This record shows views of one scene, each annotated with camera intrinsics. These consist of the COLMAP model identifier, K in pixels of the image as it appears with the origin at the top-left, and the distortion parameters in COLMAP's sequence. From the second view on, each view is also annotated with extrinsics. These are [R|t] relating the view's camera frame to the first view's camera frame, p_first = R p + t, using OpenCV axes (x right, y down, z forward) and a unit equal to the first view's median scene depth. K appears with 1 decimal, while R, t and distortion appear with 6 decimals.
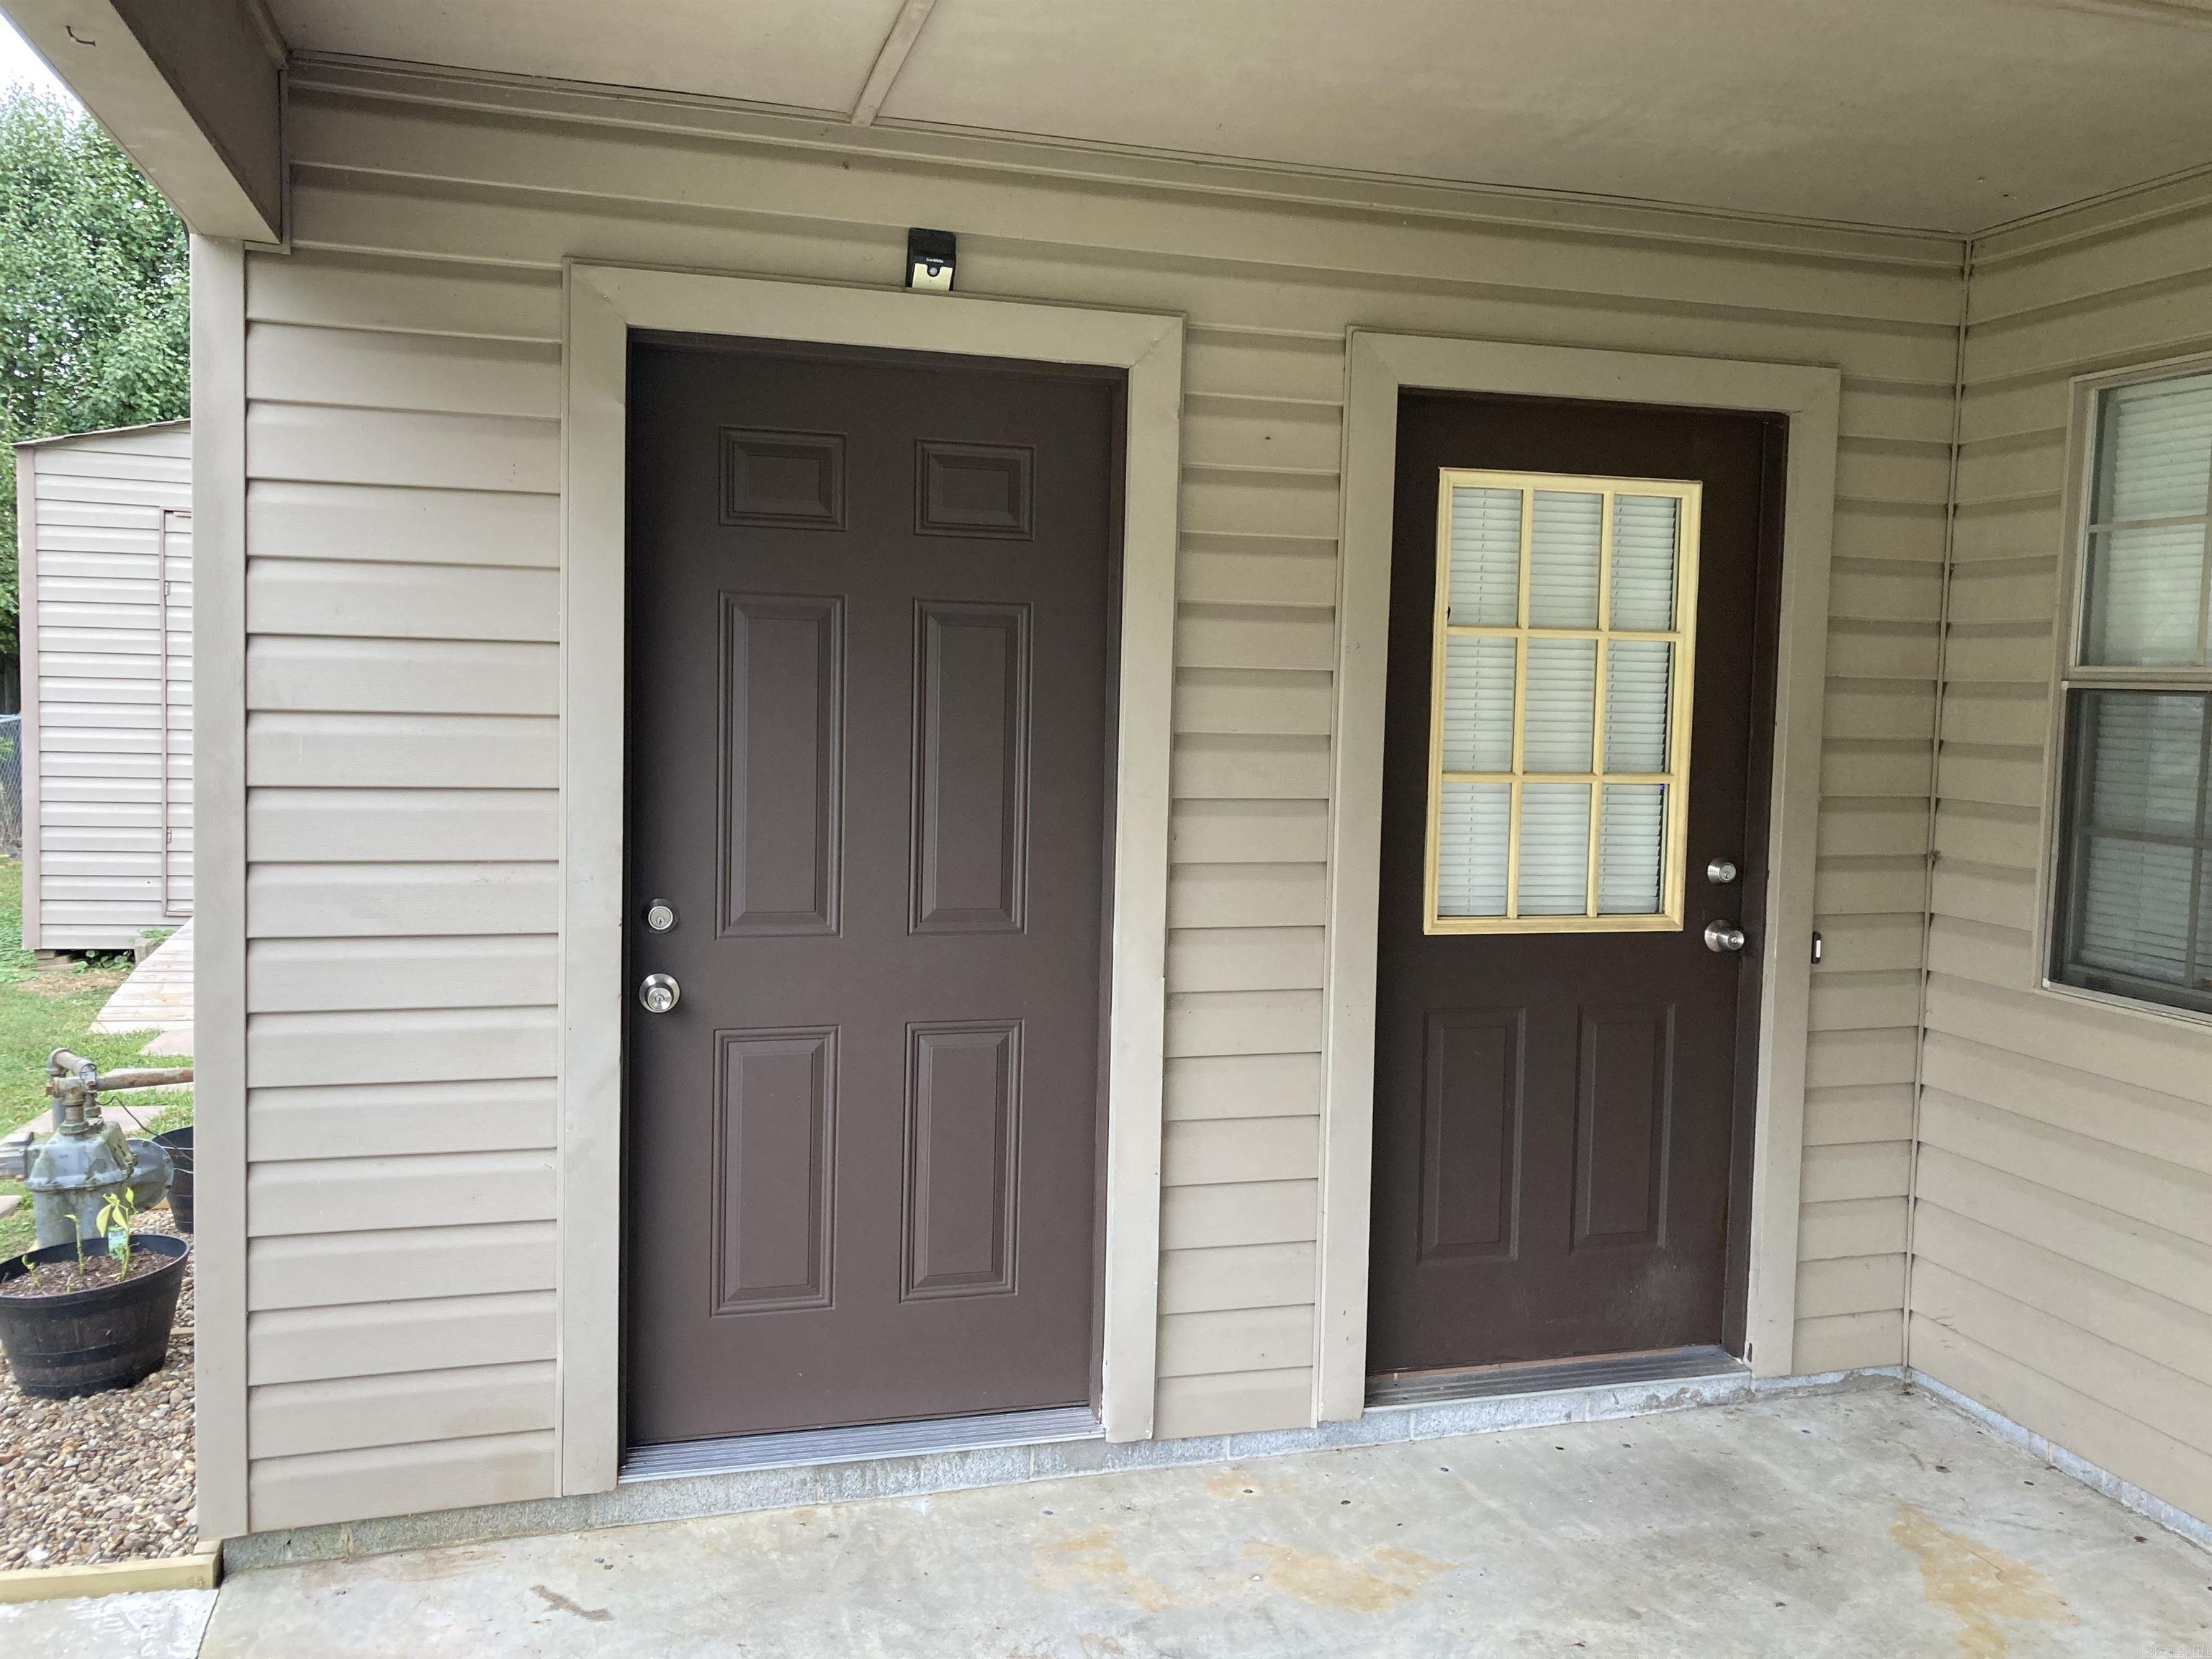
lens RADIAL K [[1839.9, 0, 1106.0], [0, 1839.9, 829.5], [0, 0, 1]] dist [0.047240, -0.002989]
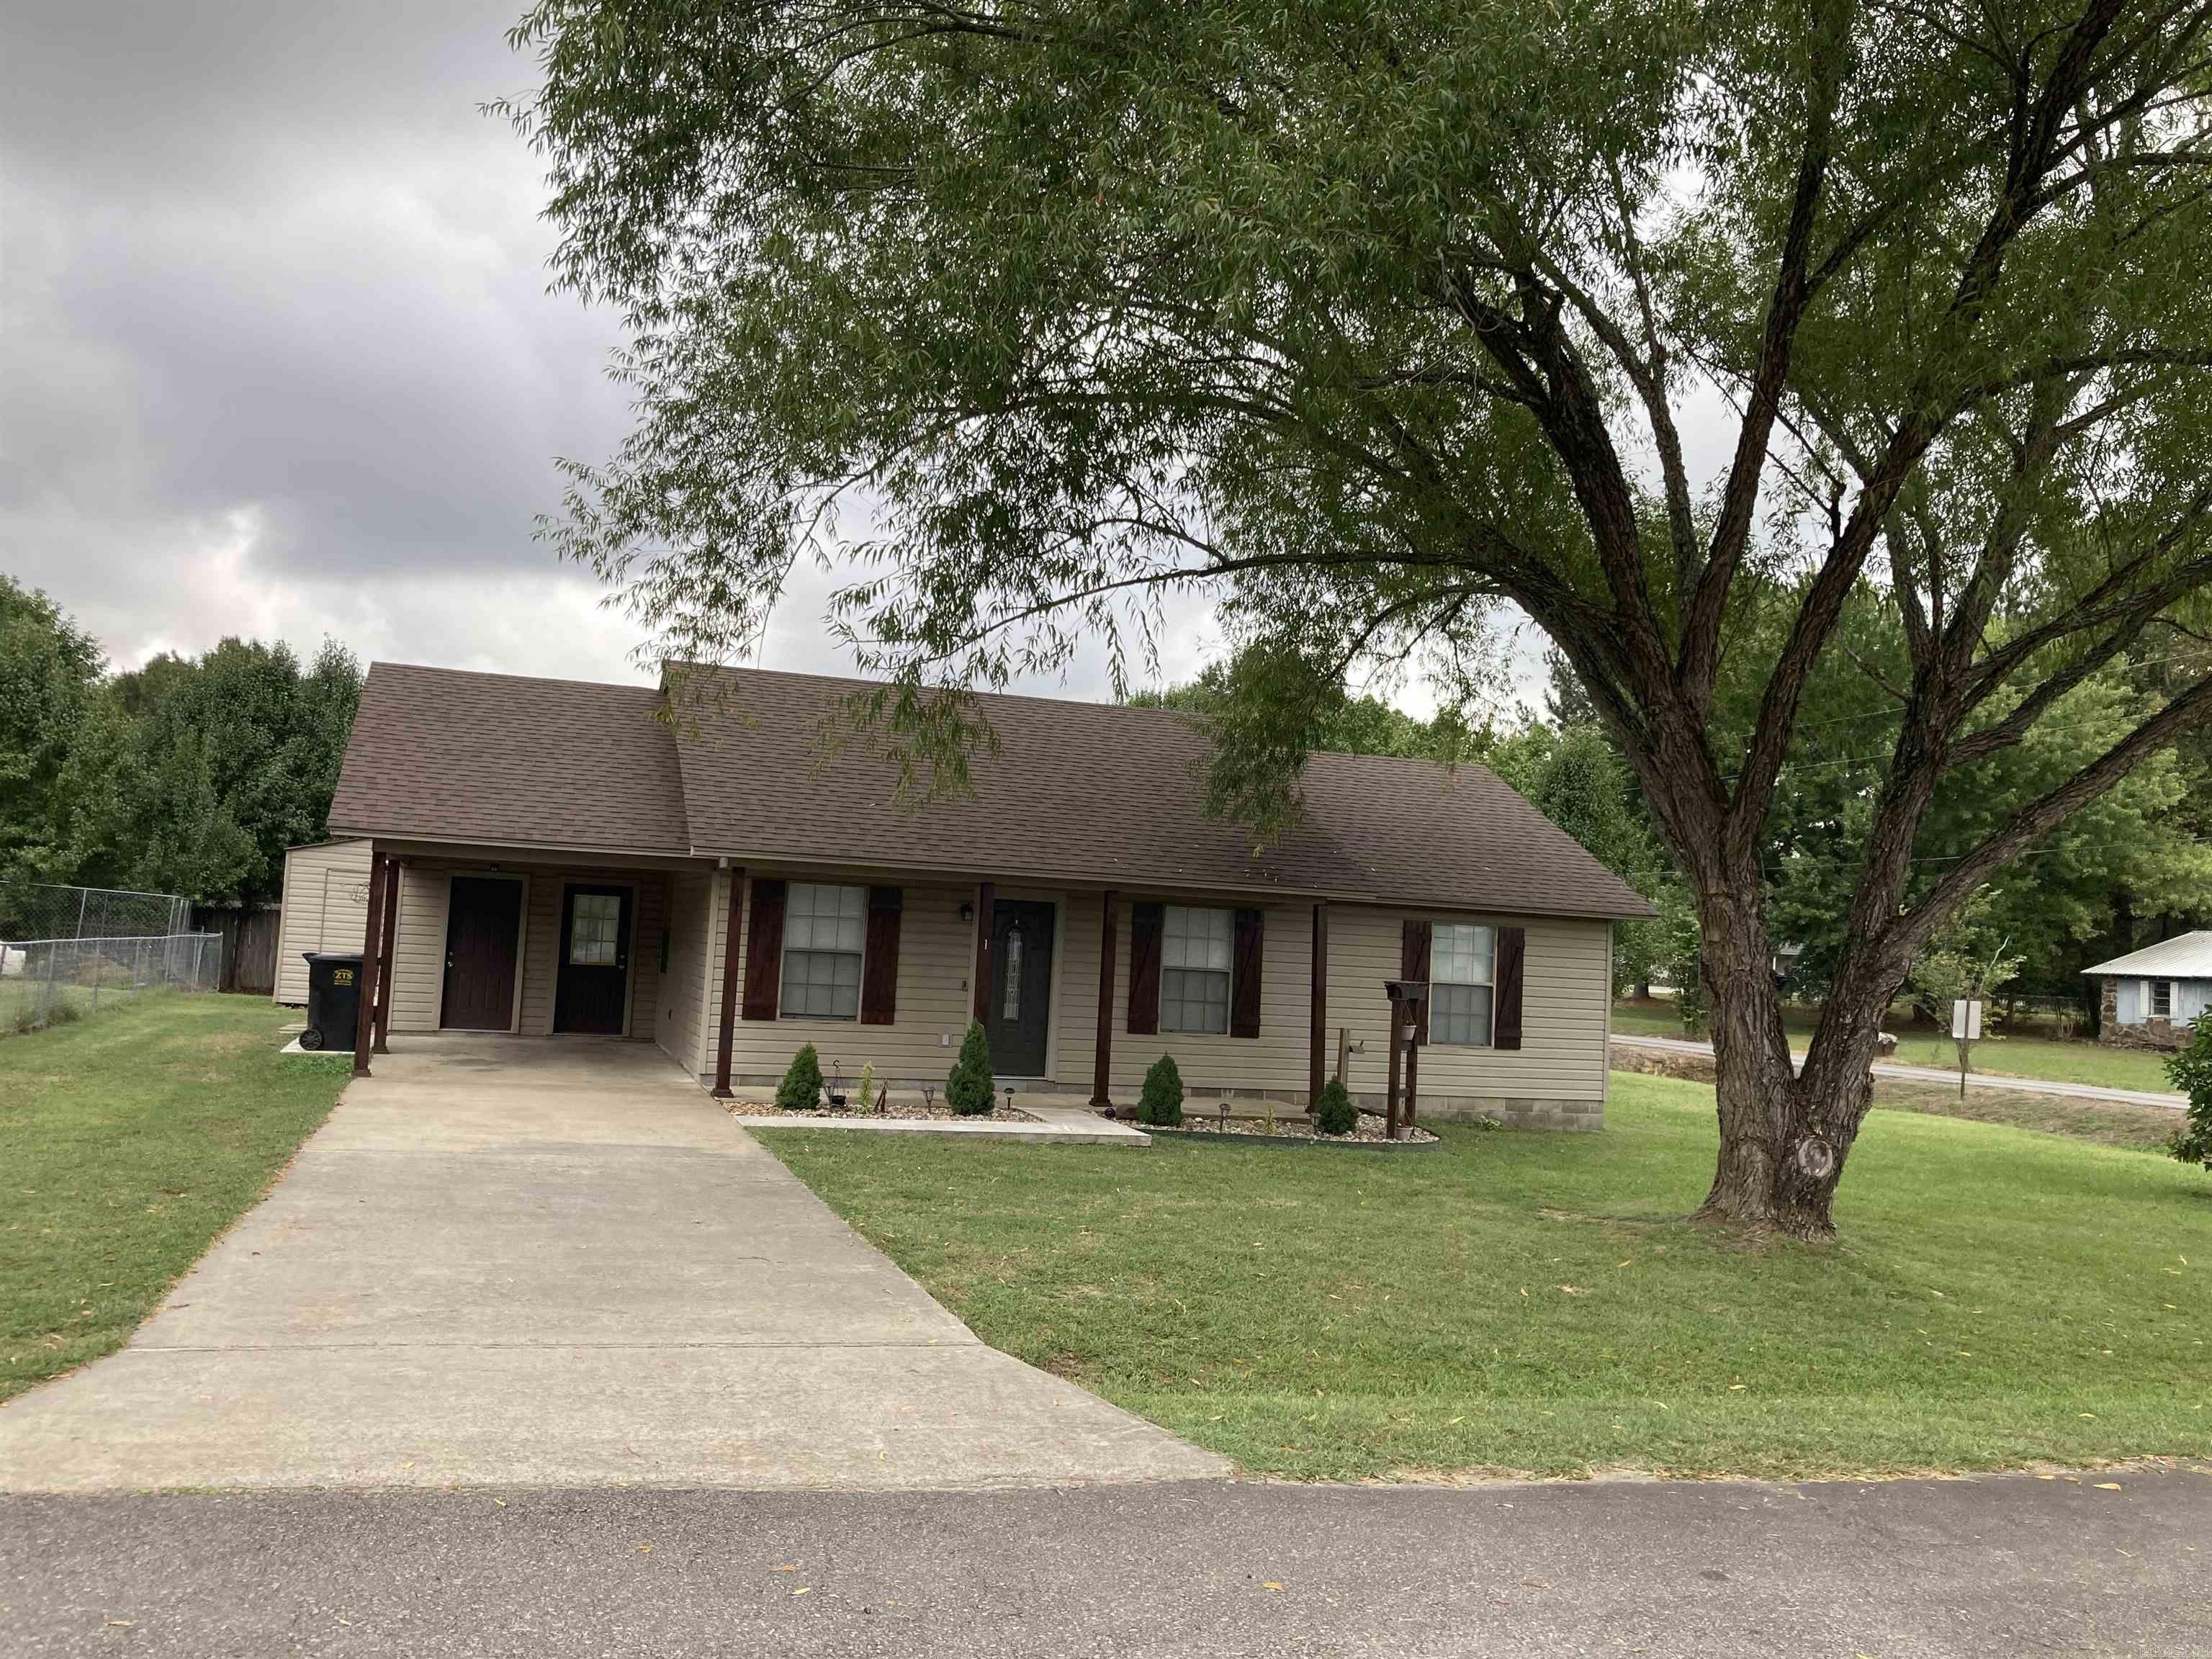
lens RADIAL K [[1839.9, 0, 1106.0], [0, 1839.9, 829.5], [0, 0, 1]] dist [0.047240, -0.002989]
pose [[0.999296, 0.032368, 0.018955, 2.043088], [-0.028751, 0.985509, -0.167169, 0.665549], [-0.024091, 0.166506, 0.985746, -5.928185]]
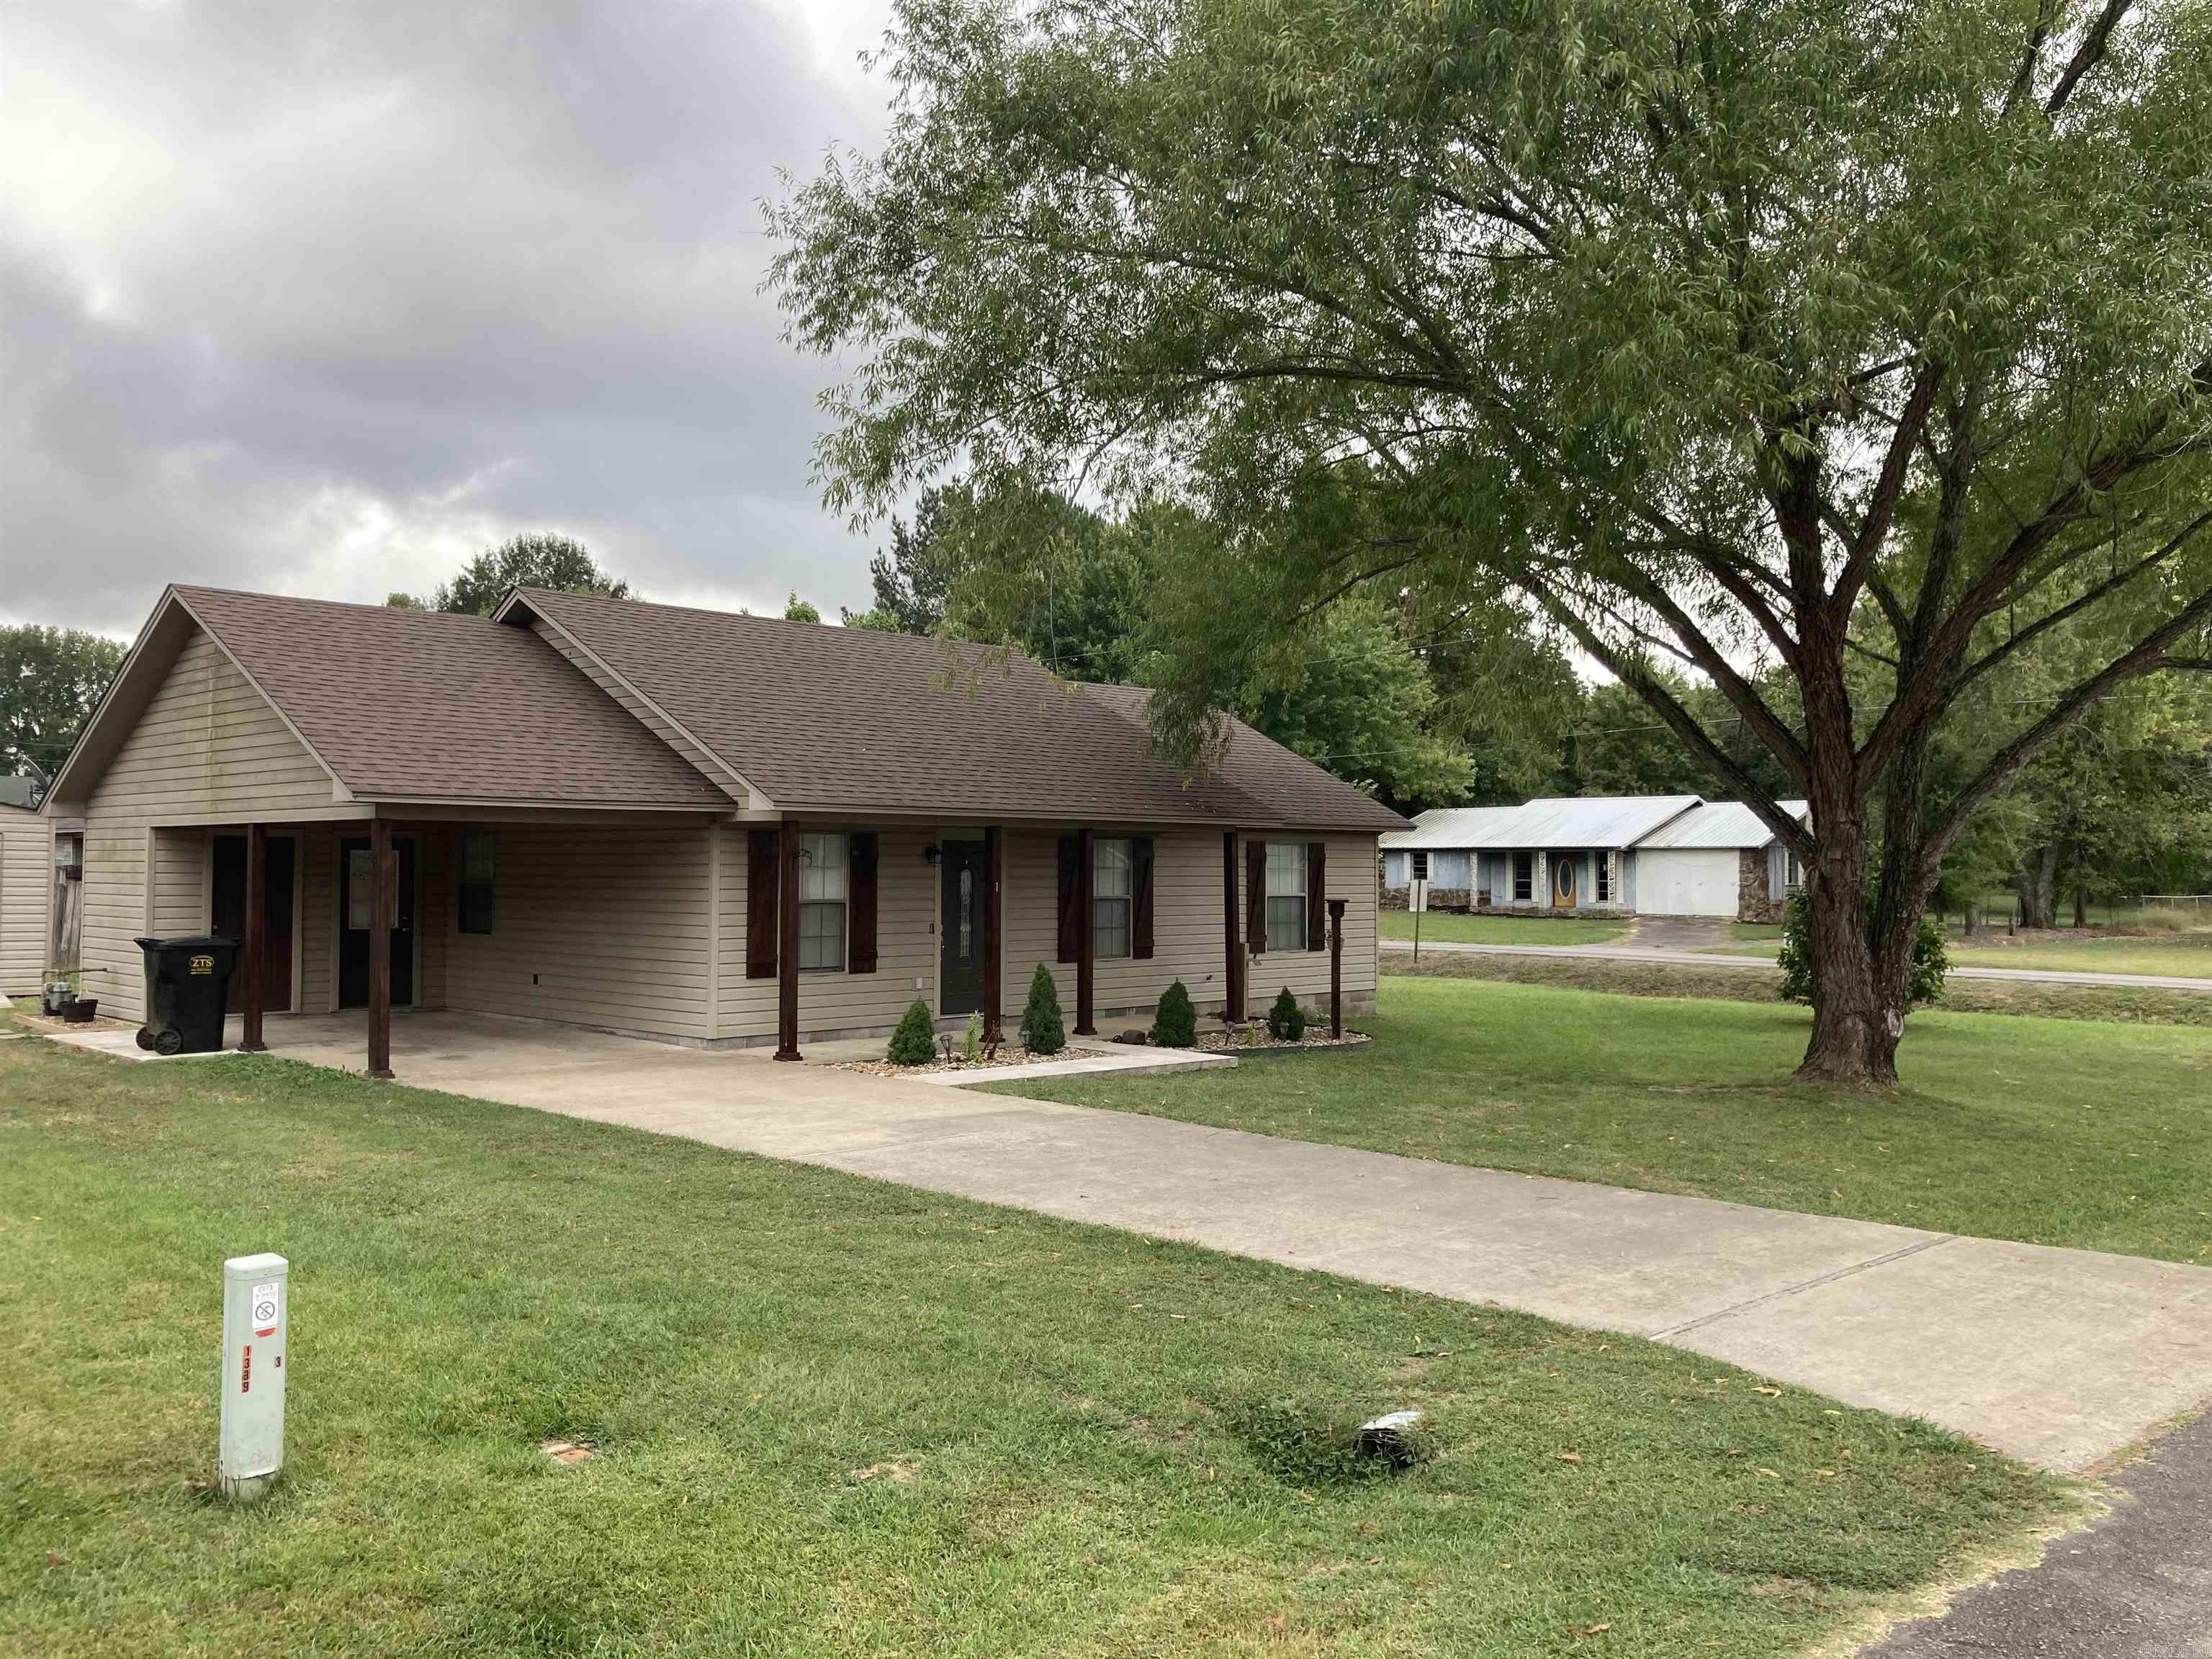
lens RADIAL K [[1839.9, 0, 1106.0], [0, 1839.9, 829.5], [0, 0, 1]] dist [0.047240, -0.002989]
pose [[0.880666, -0.008980, 0.473652, -0.508128], [0.064336, 0.992825, -0.100798, 0.507393], [-0.469348, 0.119242, 0.874925, -5.485189]]
